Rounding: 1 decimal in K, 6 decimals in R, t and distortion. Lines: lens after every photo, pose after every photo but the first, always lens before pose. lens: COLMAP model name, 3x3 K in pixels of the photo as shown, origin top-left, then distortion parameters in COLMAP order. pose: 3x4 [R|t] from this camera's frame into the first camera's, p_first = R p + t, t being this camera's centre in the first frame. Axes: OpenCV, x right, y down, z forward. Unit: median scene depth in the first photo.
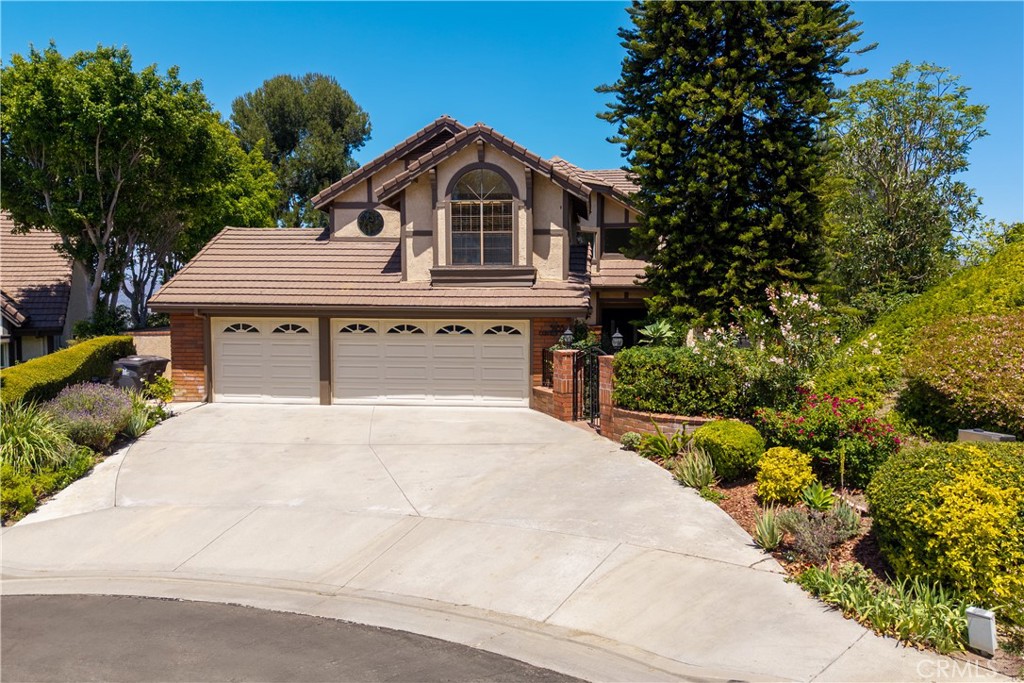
lens RADIAL K [[732.5, 0, 559.4], [0, 732.5, 345.6], [0, 0, 1]] dist [0.004512, -0.001761]
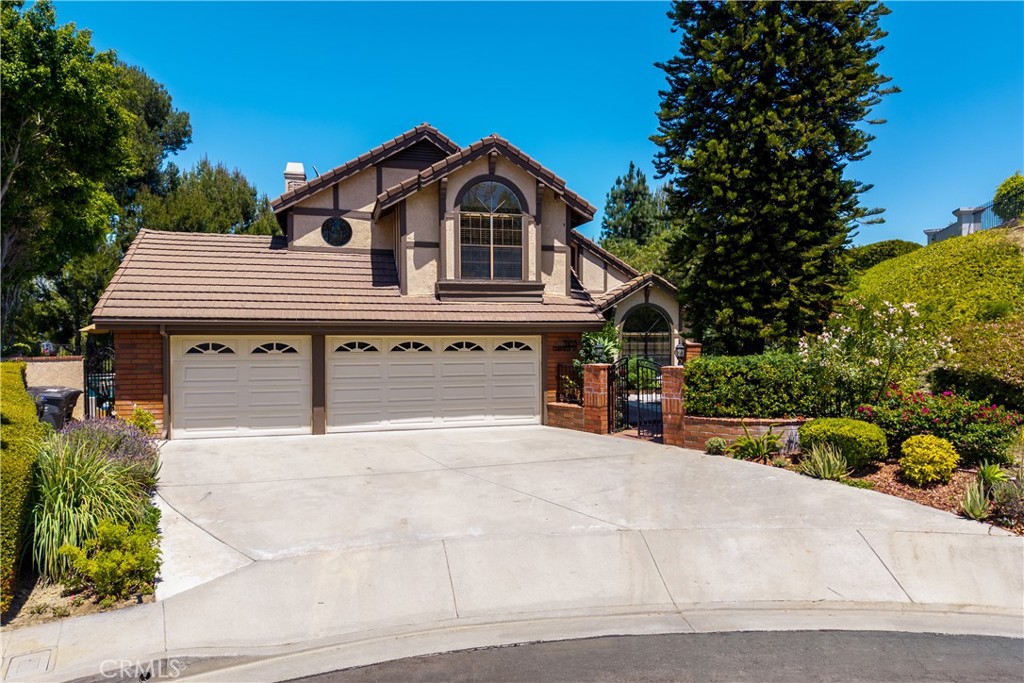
lens RADIAL K [[729.0, 0, 512.0], [0, 729.0, 341.5], [0, 0, 1]] dist [0.010687, -0.001723]
pose [[0.929710, -0.008742, 0.368189, -0.438262], [0.027080, 0.998635, -0.044669, 0.015678], [-0.367296, 0.051500, 0.928677, 0.099919]]
